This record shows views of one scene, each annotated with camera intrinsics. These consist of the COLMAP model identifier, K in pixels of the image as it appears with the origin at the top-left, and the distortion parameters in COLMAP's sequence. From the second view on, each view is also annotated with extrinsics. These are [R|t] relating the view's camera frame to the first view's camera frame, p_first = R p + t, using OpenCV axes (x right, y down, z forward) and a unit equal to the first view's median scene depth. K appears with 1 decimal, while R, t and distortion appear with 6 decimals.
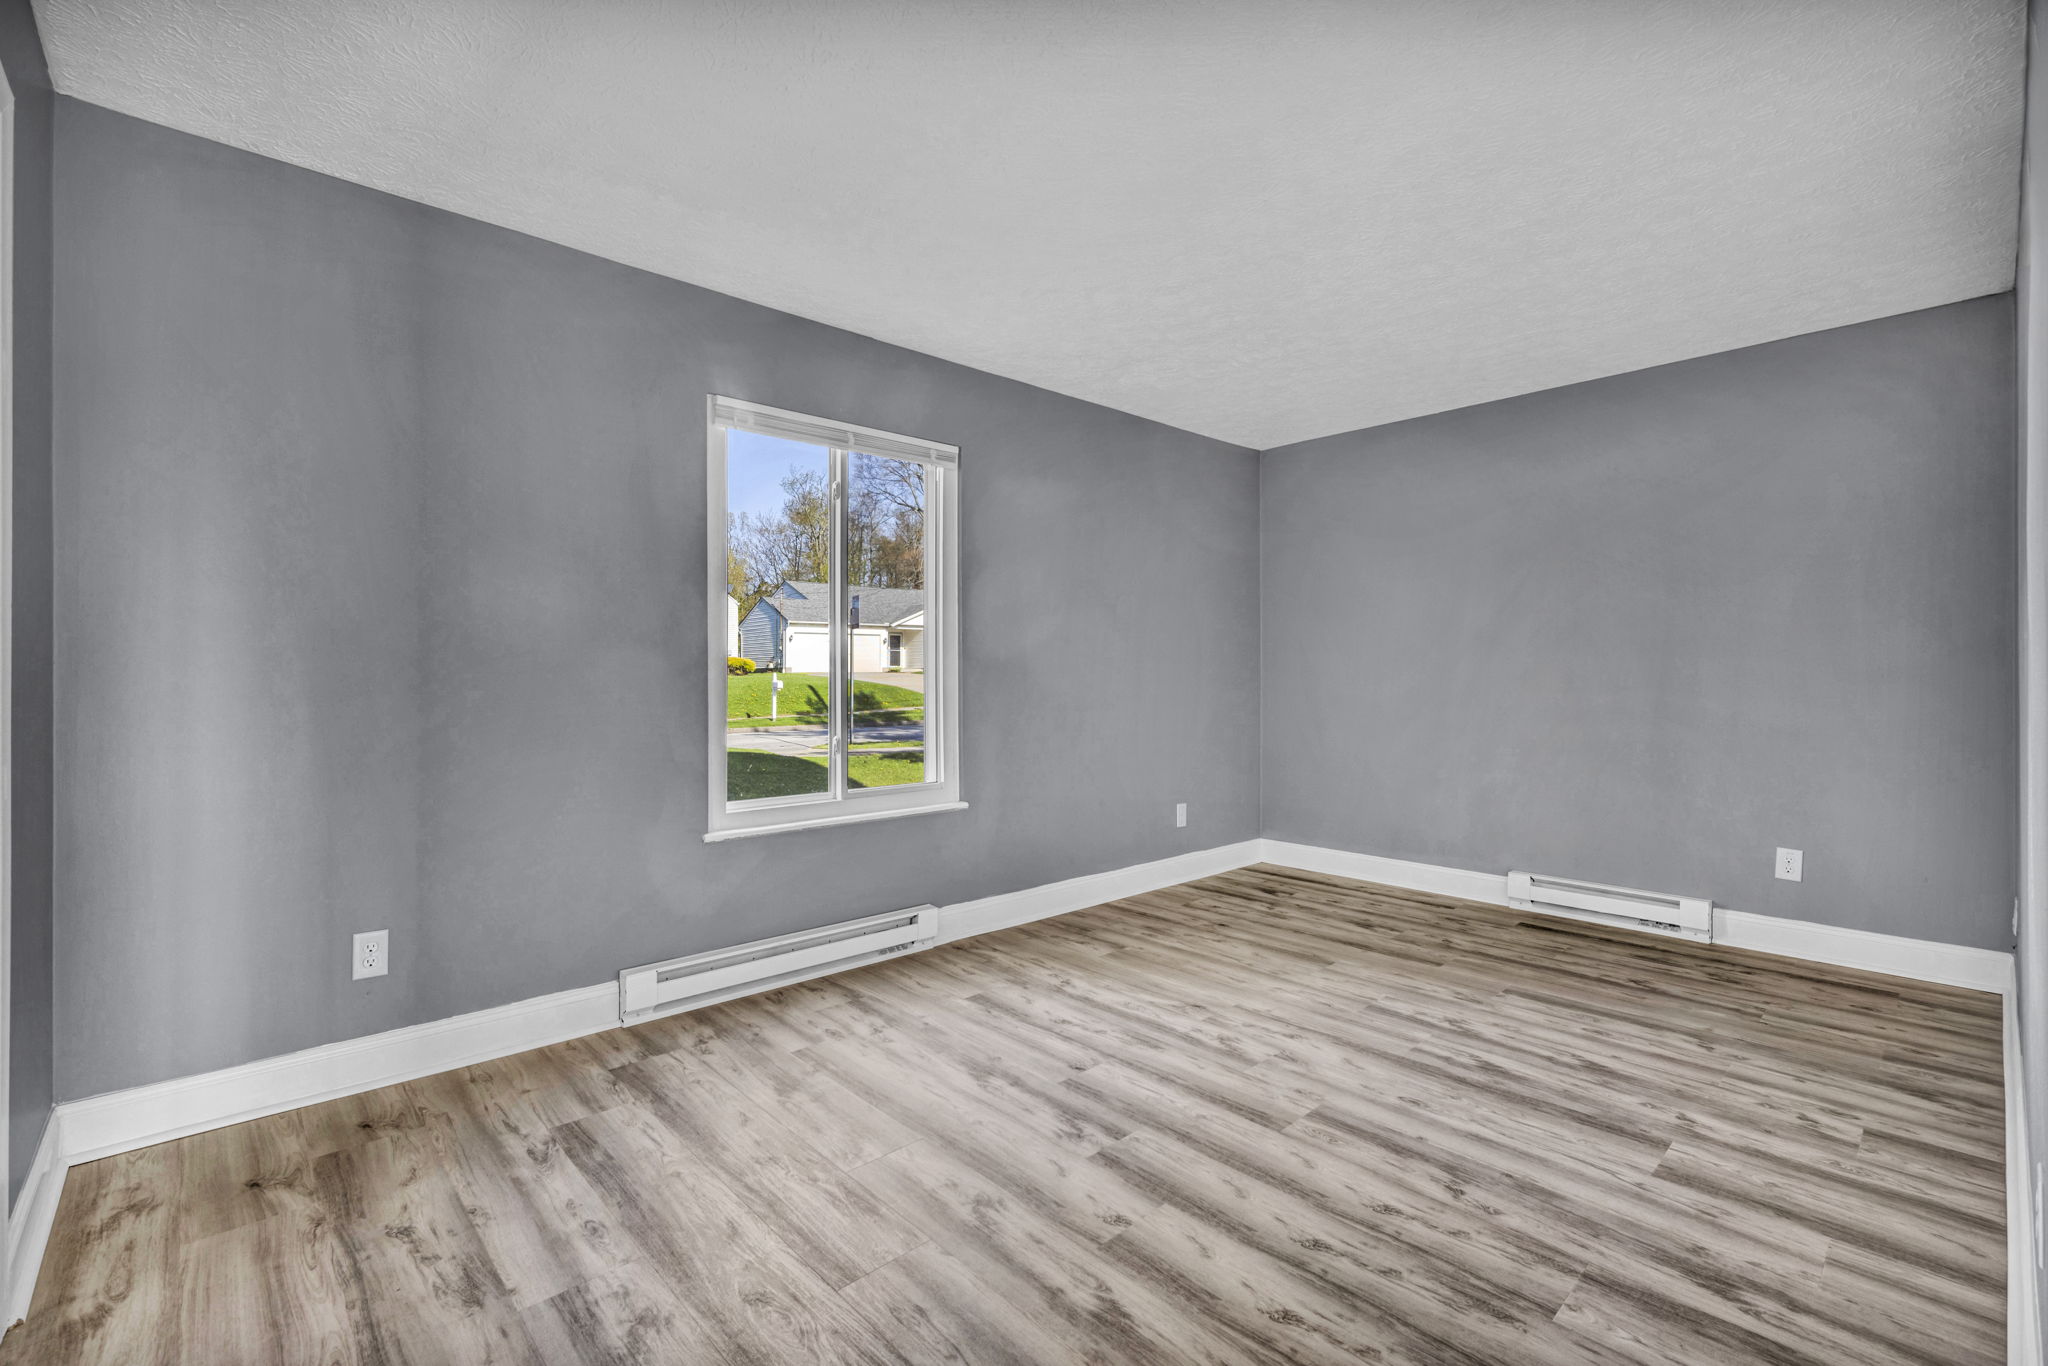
lens RADIAL K [[885.3, 0, 1024.2], [0, 885.3, 673.3], [0, 0, 1]] dist [0.003944, 0.000173]
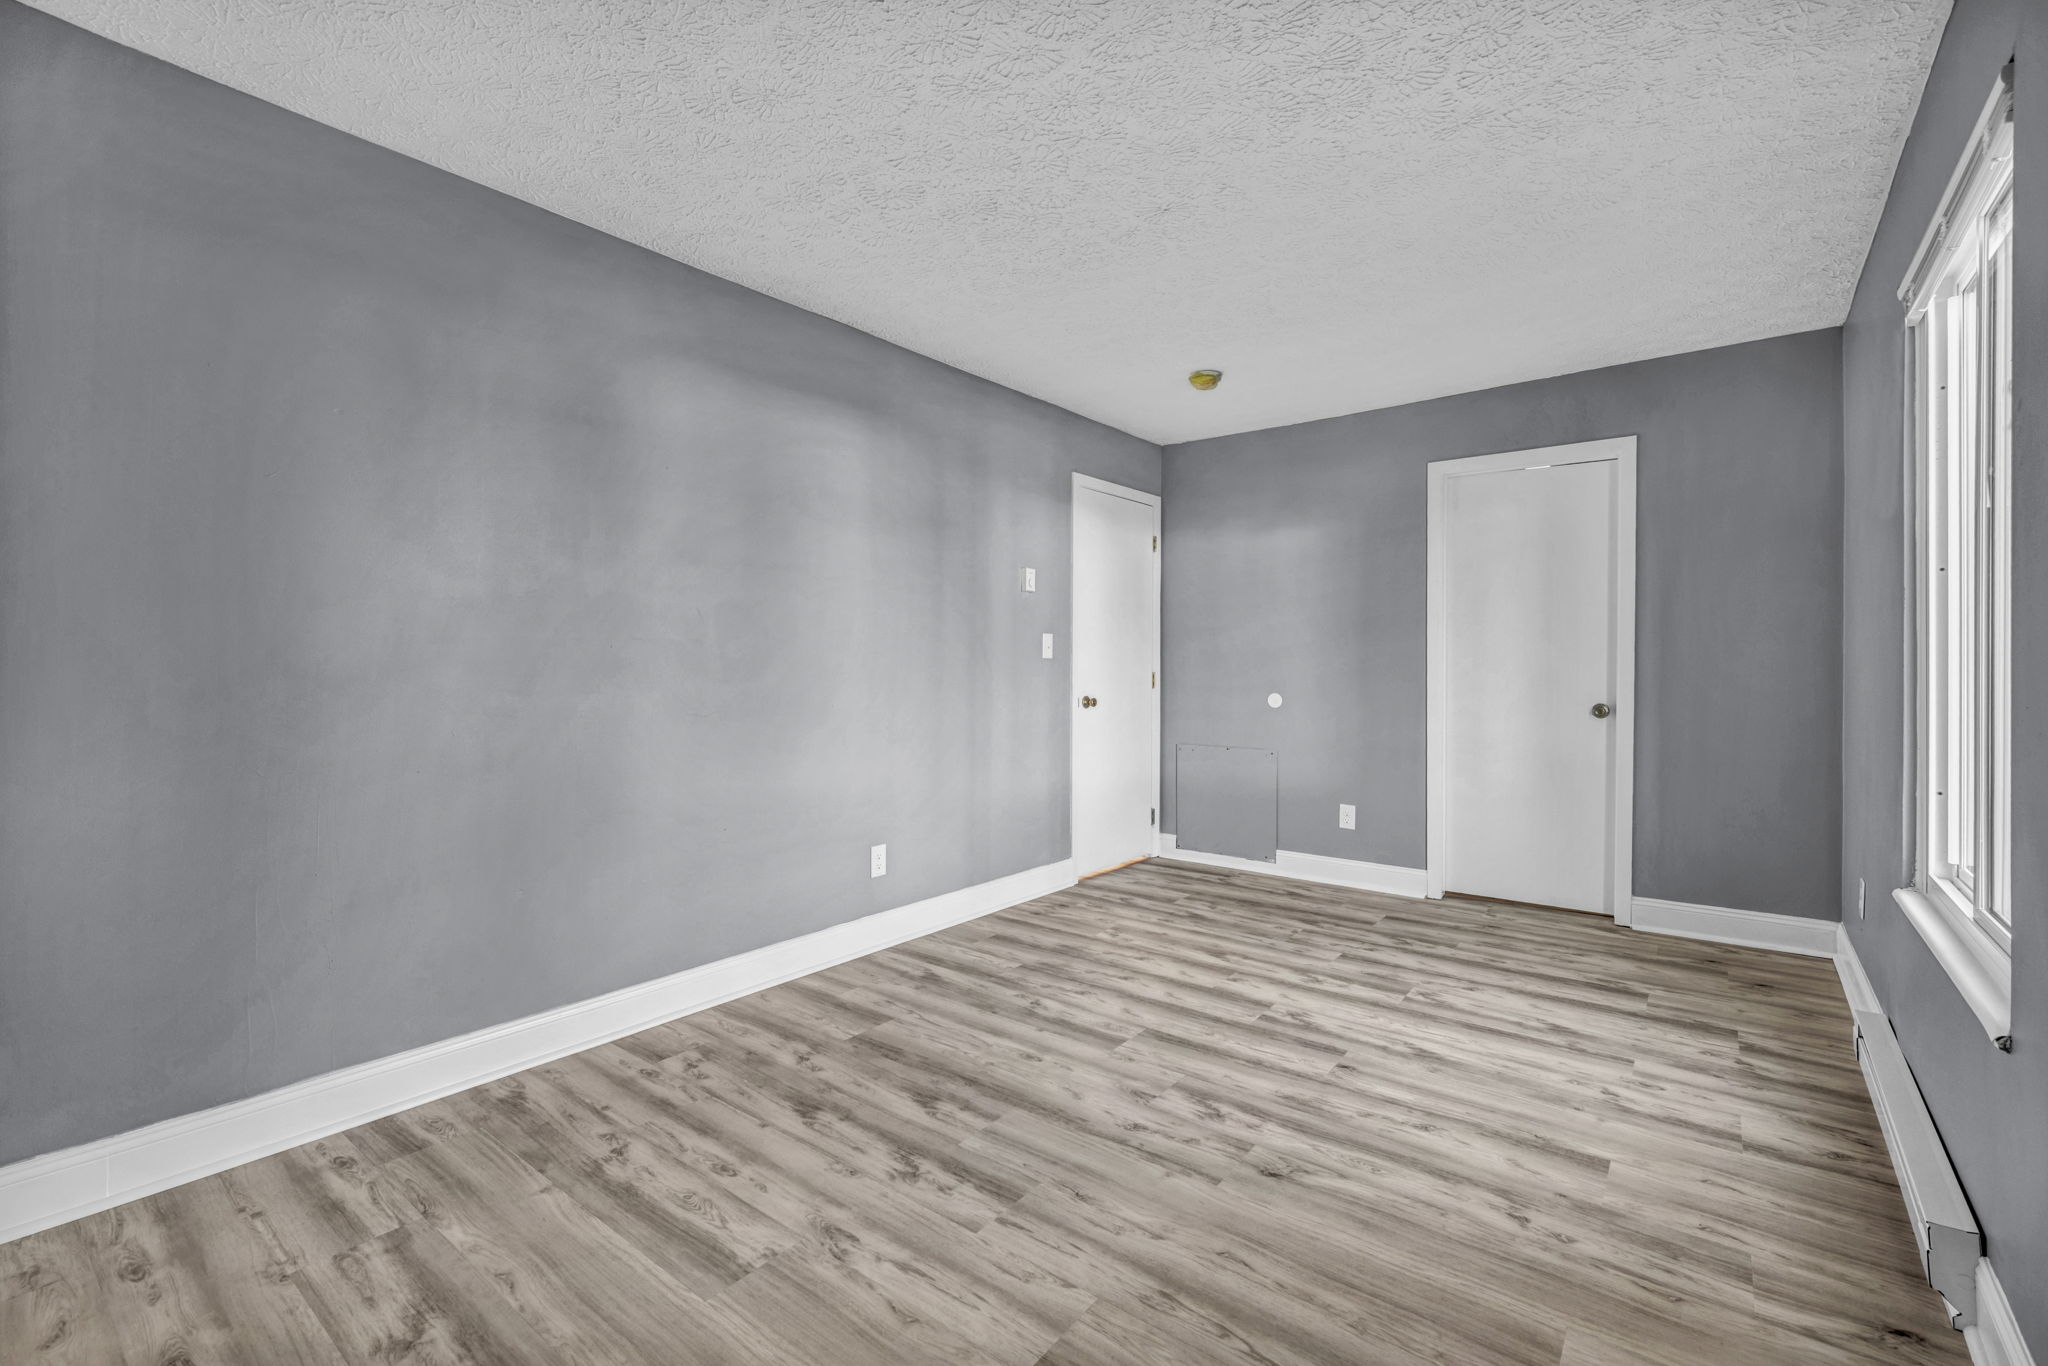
lens RADIAL K [[885.3, 0, 1024.6], [0, 885.3, 671.1], [0, 0, 1]] dist [0.003944, 0.000173]
pose [[-0.987264, -0.002334, -0.159076, 0.574444], [-0.004503, 0.999902, 0.013275, -0.009213], [0.159029, 0.013822, -0.987177, 1.917590]]
